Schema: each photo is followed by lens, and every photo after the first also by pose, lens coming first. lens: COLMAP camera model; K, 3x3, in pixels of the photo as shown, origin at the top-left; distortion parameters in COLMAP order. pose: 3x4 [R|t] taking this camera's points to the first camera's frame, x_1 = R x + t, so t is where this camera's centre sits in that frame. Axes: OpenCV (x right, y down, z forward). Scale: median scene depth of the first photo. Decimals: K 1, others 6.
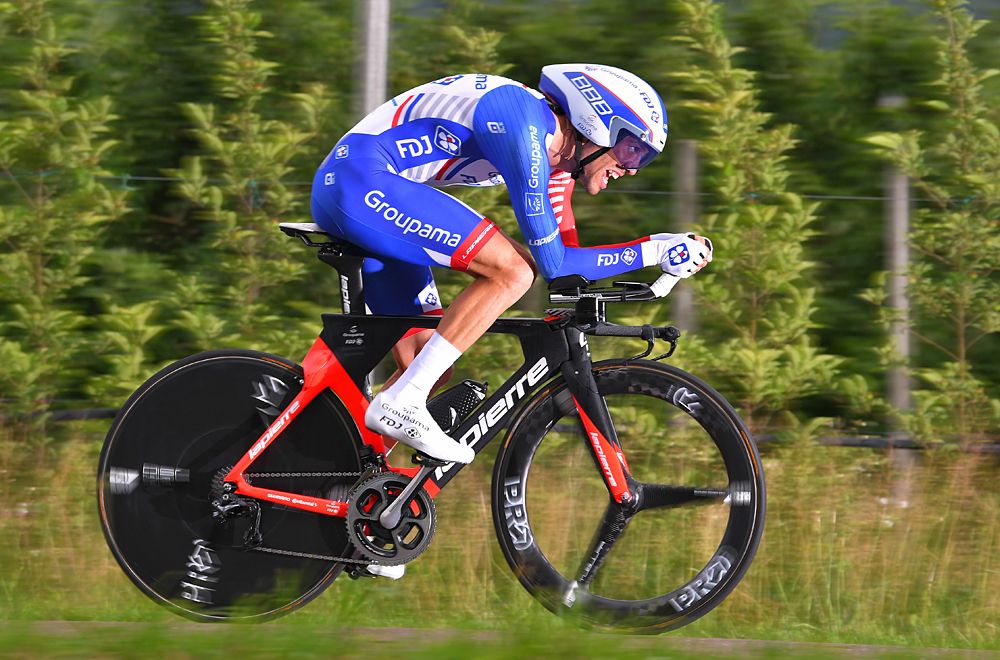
lens RADIAL K [[7353.5, 0, 509.4], [0, 7353.5, 301.5], [0, 0, 1]] dist [3.505501, 0.000000]
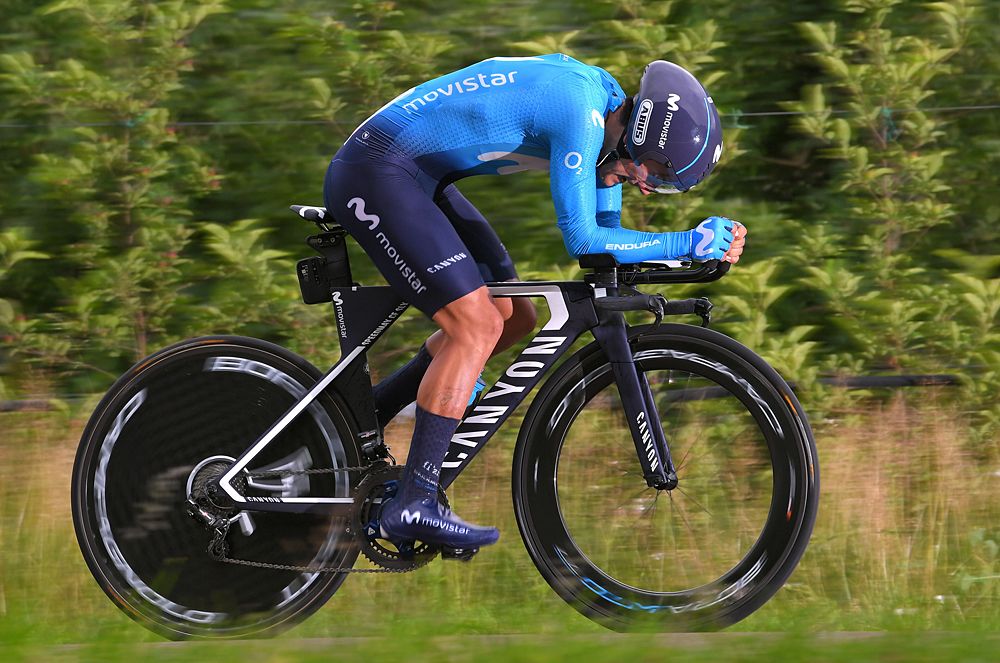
lens RADIAL K [[7353.5, 0, 497.0], [0, 7353.5, 271.2], [0, 0, 1]] dist [3.505501, 0.000000]
pose [[0.995423, -0.050796, -0.080953, -0.011051], [0.050538, 0.998708, -0.005234, 0.004366], [0.081114, 0.001119, 0.996704, 0.148798]]
